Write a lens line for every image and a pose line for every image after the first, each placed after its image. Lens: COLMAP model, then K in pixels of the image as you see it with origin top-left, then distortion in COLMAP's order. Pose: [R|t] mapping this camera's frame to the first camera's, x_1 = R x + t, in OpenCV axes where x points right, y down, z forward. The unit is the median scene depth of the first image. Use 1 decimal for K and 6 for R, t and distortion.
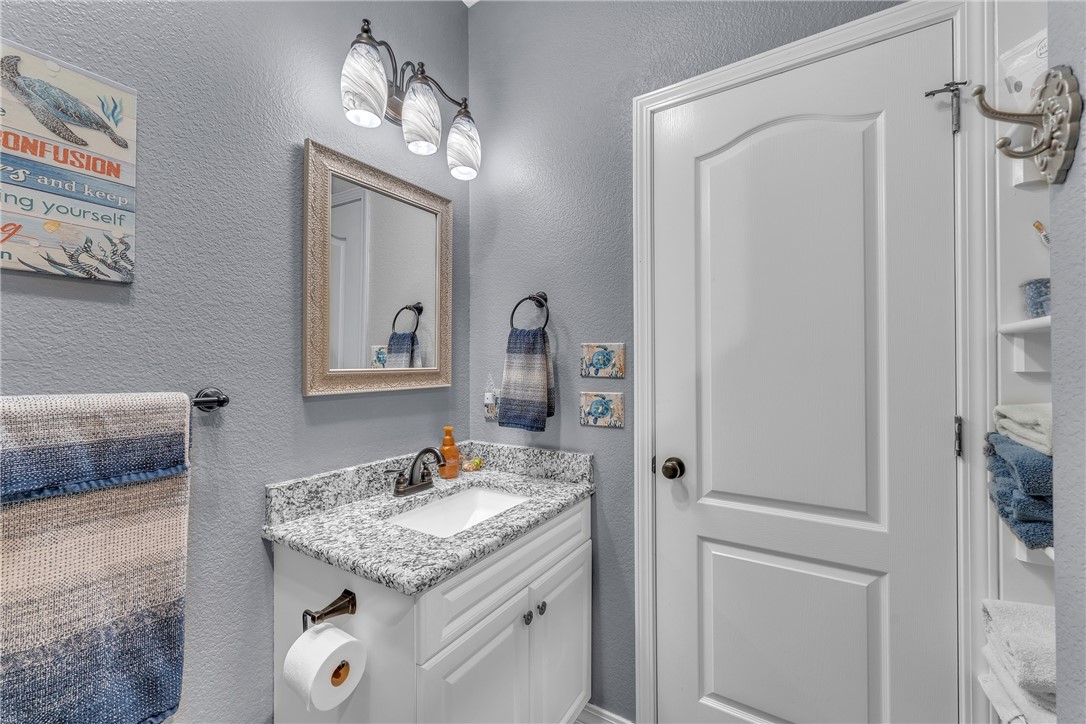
lens RADIAL K [[448.9, 0, 541.2], [0, 448.9, 357.2], [0, 0, 1]] dist [0.000881, 0.000371]
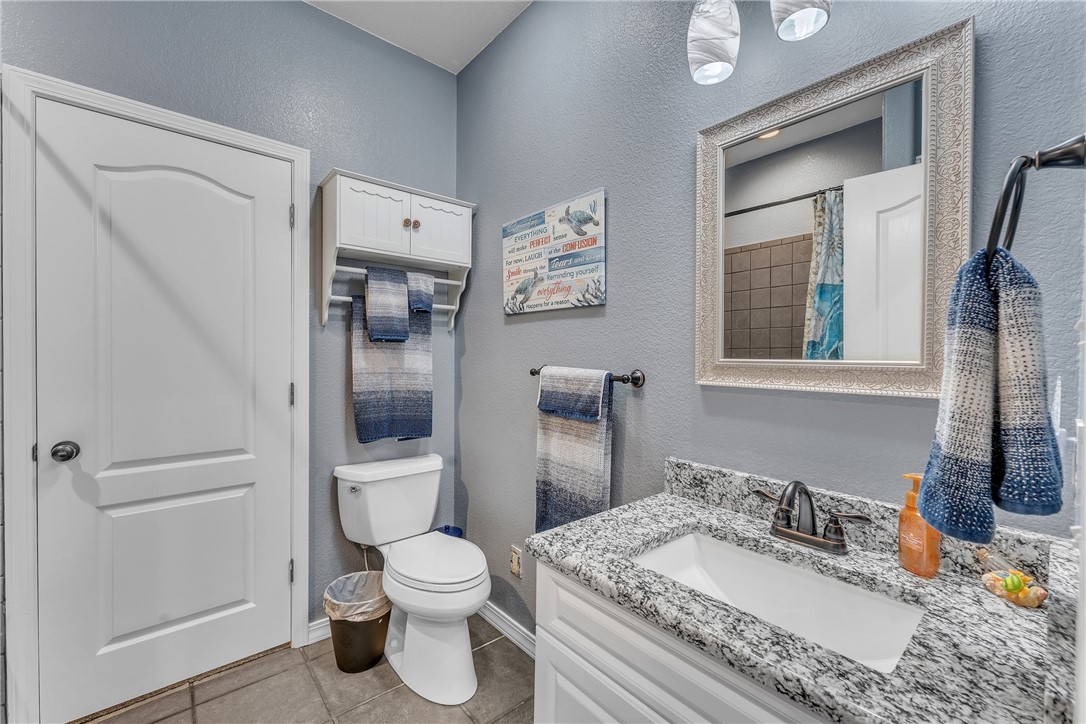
lens RADIAL K [[448.9, 0, 541.2], [0, 448.9, 357.2], [0, 0, 1]] dist [0.000881, 0.000371]
pose [[-0.310879, 0.006019, -0.950430, 0.614452], [0.005470, 0.999975, 0.004543, 0.019598], [0.950434, -0.003786, -0.310904, 1.070897]]
